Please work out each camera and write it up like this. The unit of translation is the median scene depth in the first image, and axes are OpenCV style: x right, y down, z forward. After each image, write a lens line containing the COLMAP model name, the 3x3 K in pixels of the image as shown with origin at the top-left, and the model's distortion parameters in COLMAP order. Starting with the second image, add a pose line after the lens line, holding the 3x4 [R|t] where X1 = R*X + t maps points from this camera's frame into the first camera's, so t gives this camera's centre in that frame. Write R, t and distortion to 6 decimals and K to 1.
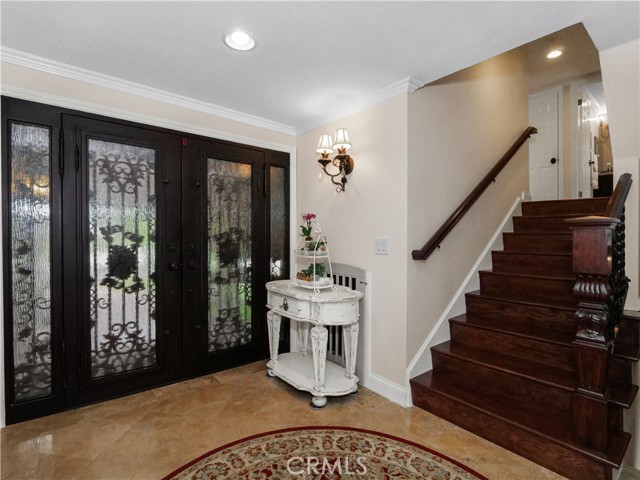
lens RADIAL K [[319.4, 0, 316.5], [0, 319.4, 241.6], [0, 0, 1]] dist [-0.009756, -0.000471]
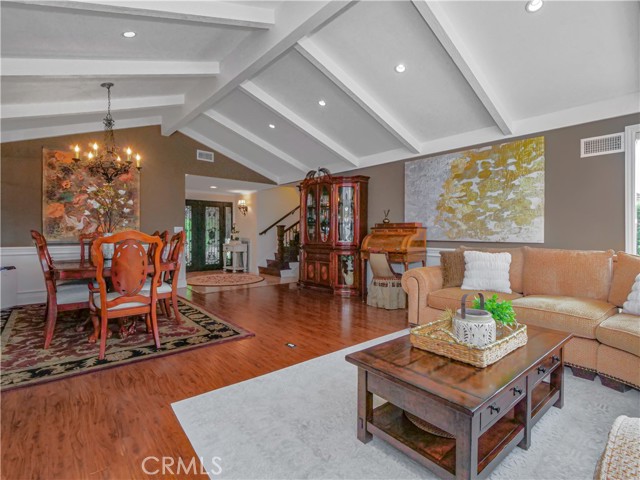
lens RADIAL K [[319.4, 0, 317.0], [0, 319.4, 235.7], [0, 0, 1]] dist [-0.009756, -0.000471]
pose [[0.999066, -0.002071, 0.043170, 0.679399], [0.002252, 0.999989, -0.004143, 0.060187], [-0.043161, 0.004236, 0.999059, -2.378095]]
